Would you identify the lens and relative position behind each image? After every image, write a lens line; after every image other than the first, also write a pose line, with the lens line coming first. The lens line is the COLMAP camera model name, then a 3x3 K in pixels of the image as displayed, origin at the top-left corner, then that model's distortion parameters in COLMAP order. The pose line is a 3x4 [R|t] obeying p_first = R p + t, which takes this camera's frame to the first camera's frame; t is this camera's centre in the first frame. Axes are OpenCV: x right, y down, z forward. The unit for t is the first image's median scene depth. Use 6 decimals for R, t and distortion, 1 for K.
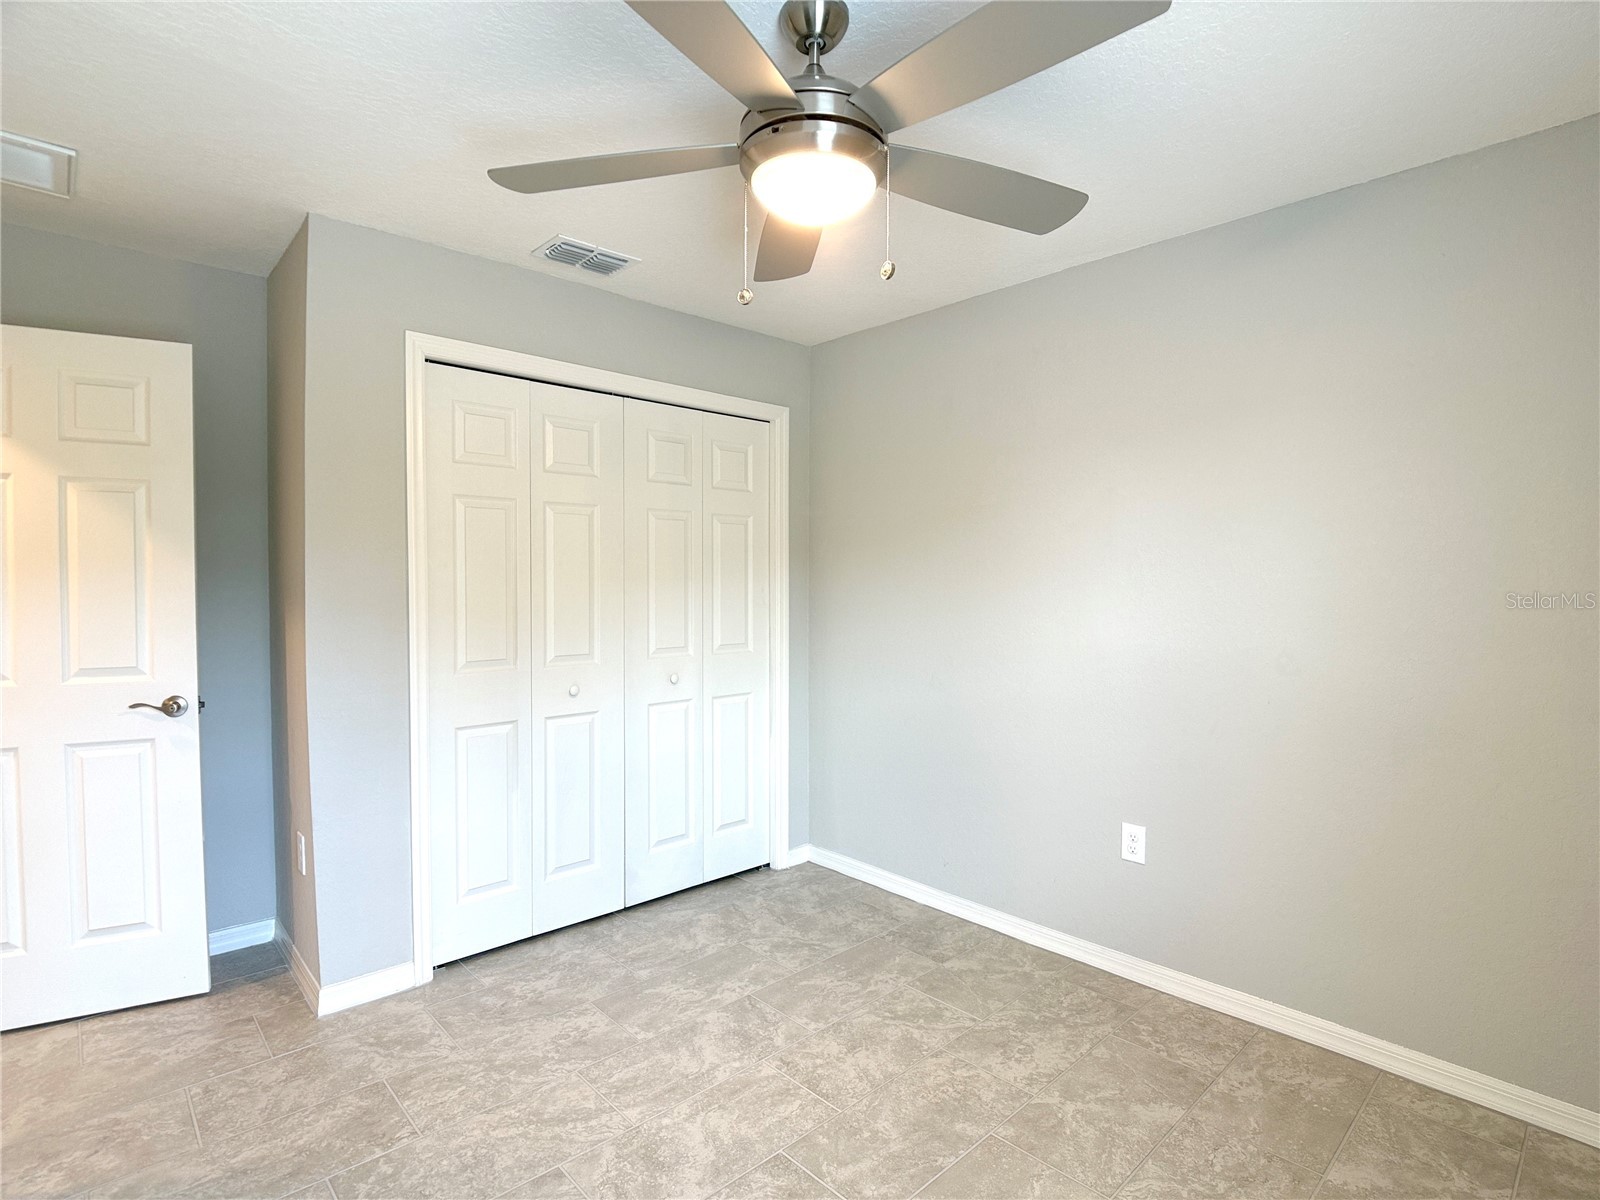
lens RADIAL K [[805.3, 0, 804.4], [0, 805.3, 601.6], [0, 0, 1]] dist [-0.004802, -0.022858]
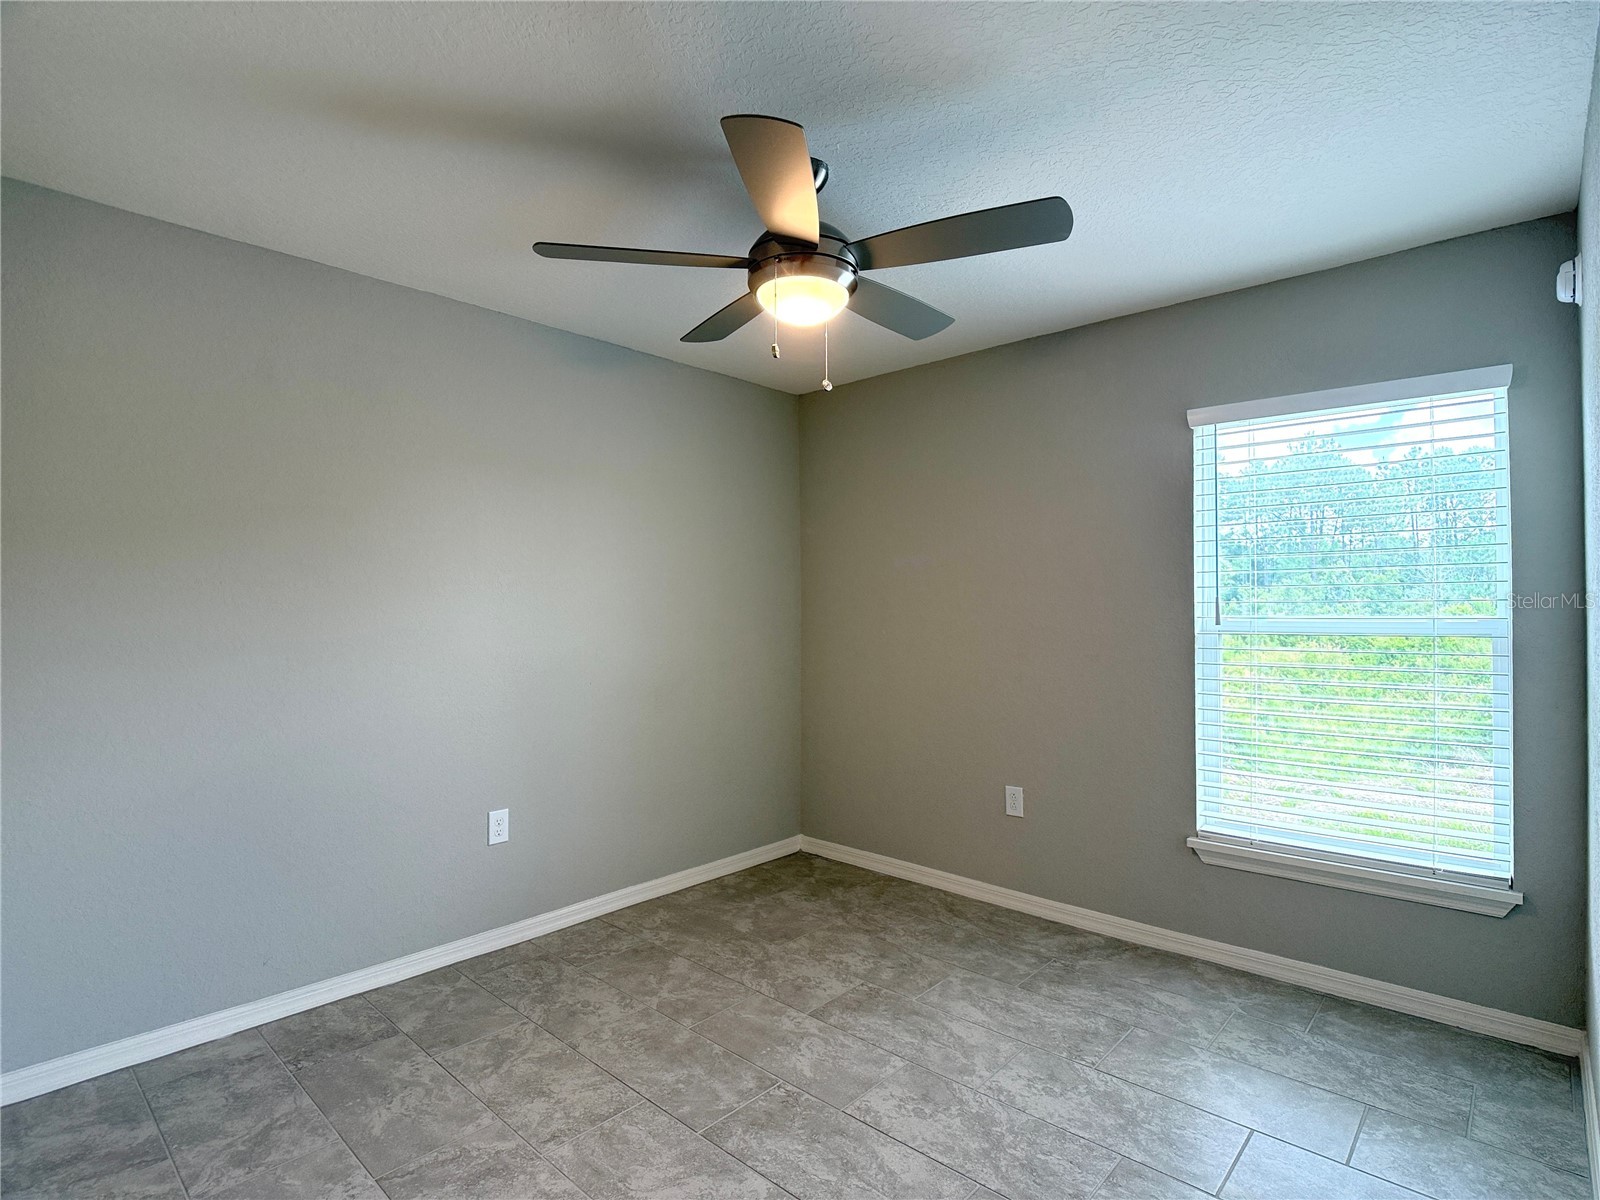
lens RADIAL K [[805.3, 0, 804.4], [0, 805.3, 601.6], [0, 0, 1]] dist [-0.004802, -0.022858]
pose [[-0.062490, 0.004730, 0.998034, -0.887241], [0.033148, 0.999447, -0.002661, -0.001009], [-0.997495, 0.032917, -0.062612, 0.737635]]
